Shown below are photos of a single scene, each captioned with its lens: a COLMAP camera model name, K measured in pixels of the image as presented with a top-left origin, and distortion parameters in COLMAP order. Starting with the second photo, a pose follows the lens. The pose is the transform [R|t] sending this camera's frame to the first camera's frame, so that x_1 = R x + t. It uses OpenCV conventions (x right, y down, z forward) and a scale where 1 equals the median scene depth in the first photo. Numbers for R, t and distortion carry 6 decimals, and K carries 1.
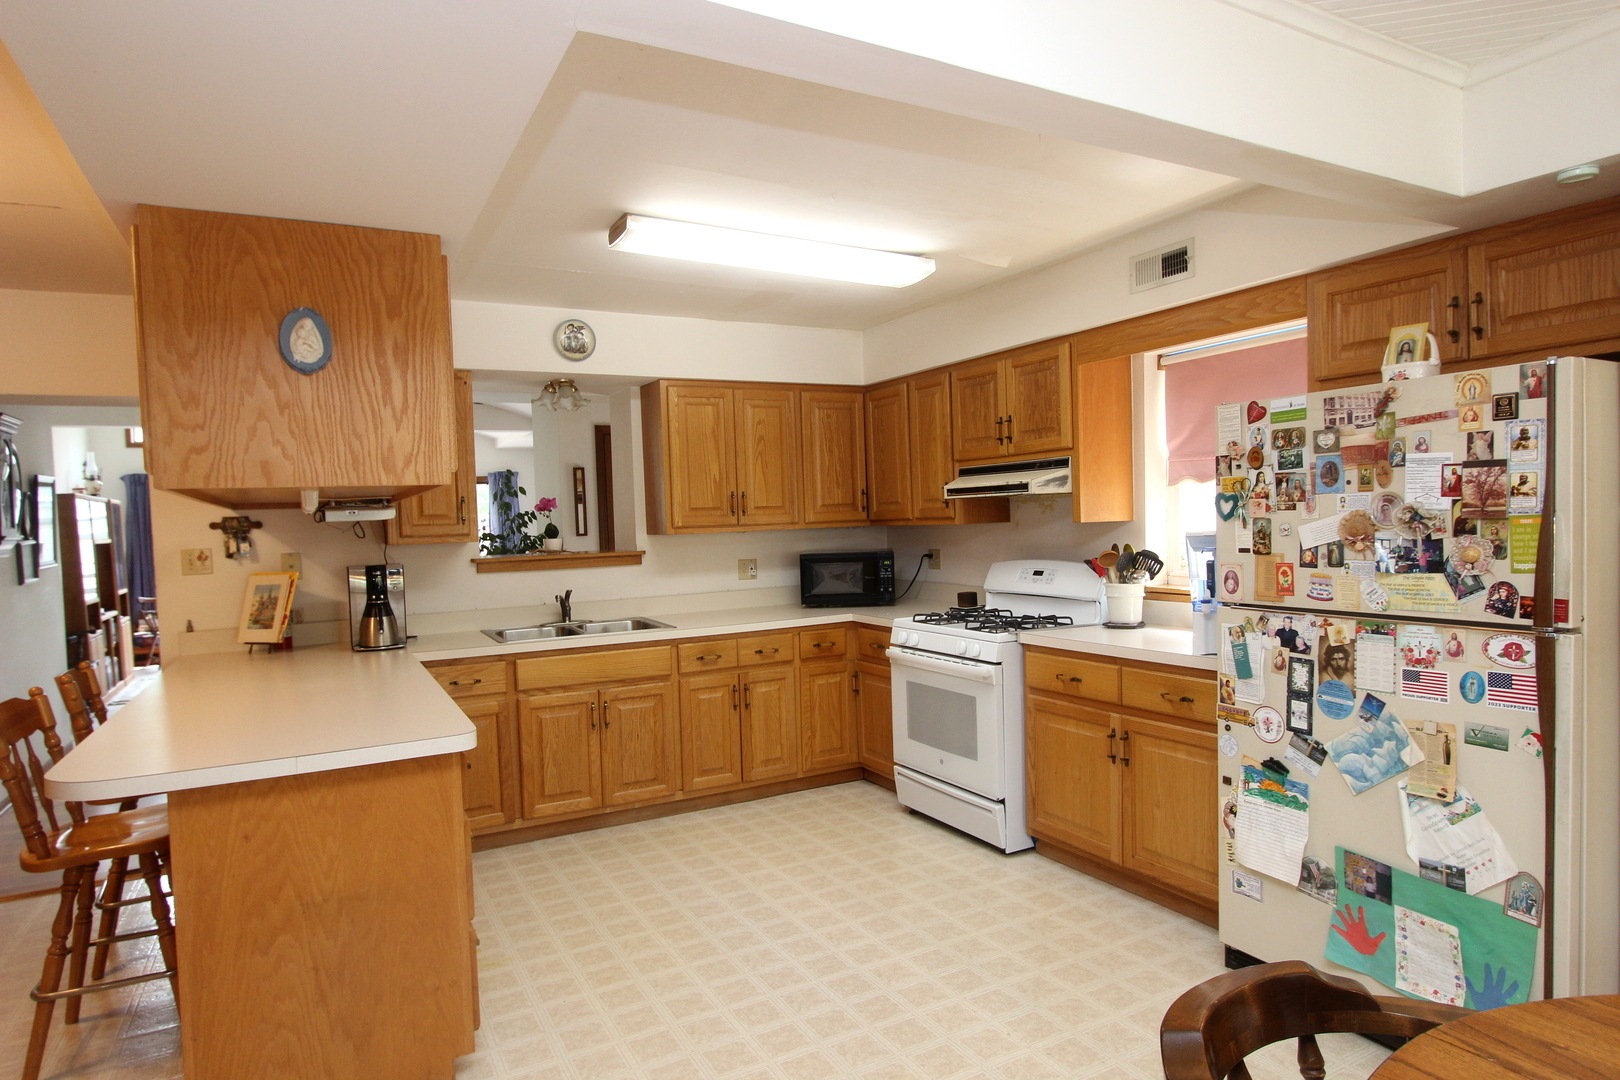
lens RADIAL K [[926.3, 0, 820.8], [0, 926.3, 548.0], [0, 0, 1]] dist [-0.023550, 0.007613]
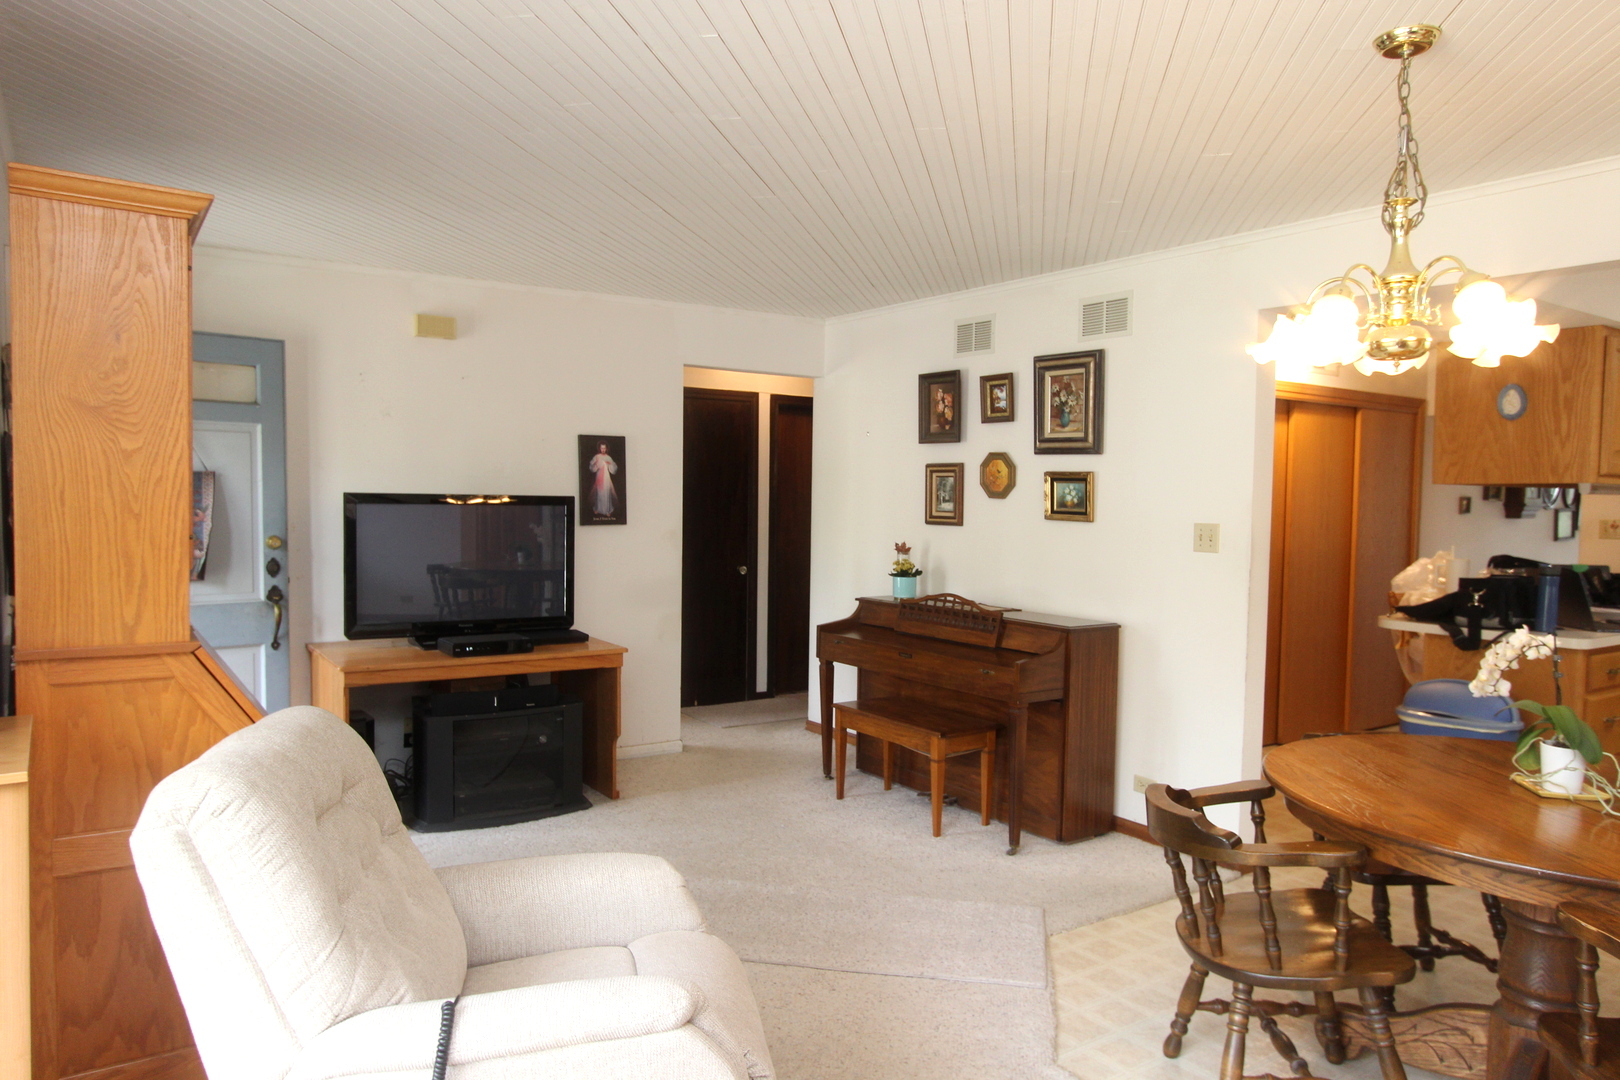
lens RADIAL K [[1115.4, 0, 805.1], [0, 1115.4, 547.9], [0, 0, 1]] dist [0.022852, -0.000325]
pose [[0.109085, 0.079048, -0.990884, 0.831707], [-0.052017, 0.995921, 0.073723, -0.017655], [0.992671, 0.043500, 0.112752, -0.340088]]
